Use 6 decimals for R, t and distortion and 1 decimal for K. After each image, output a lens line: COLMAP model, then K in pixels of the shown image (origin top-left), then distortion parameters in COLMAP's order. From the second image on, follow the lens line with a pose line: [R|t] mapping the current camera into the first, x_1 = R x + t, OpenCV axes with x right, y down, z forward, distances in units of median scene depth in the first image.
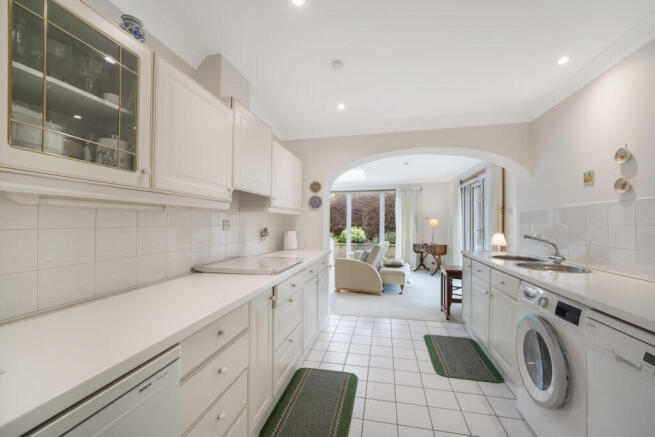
lens RADIAL K [[264.7, 0, 327.5], [0, 264.7, 218.5], [0, 0, 1]] dist [0.015050, -0.000100]
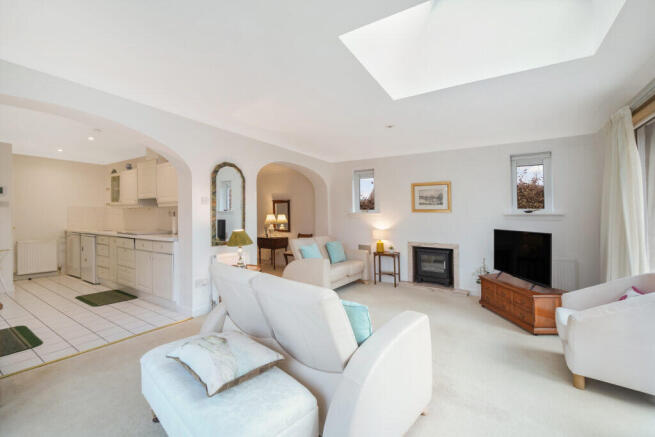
lens RADIAL K [[264.7, 0, 327.5], [0, 264.7, 218.5], [0, 0, 1]] dist [0.015050, -0.000100]
pose [[-0.354045, 0.010614, -0.935168, 1.269072], [0.009073, 0.999928, 0.007914, 0.061982], [0.935184, -0.005683, -0.354116, 3.278429]]
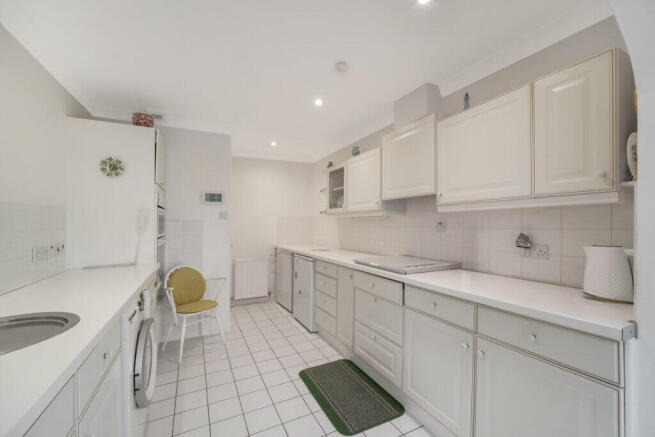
lens RADIAL K [[264.7, 0, 327.5], [0, 264.7, 218.5], [0, 0, 1]] dist [0.015050, -0.000100]
pose [[-0.777456, -0.014777, -0.628764, 0.678866], [0.006749, 0.999470, -0.031834, 0.021973], [0.628901, -0.028993, -0.776945, 1.729838]]
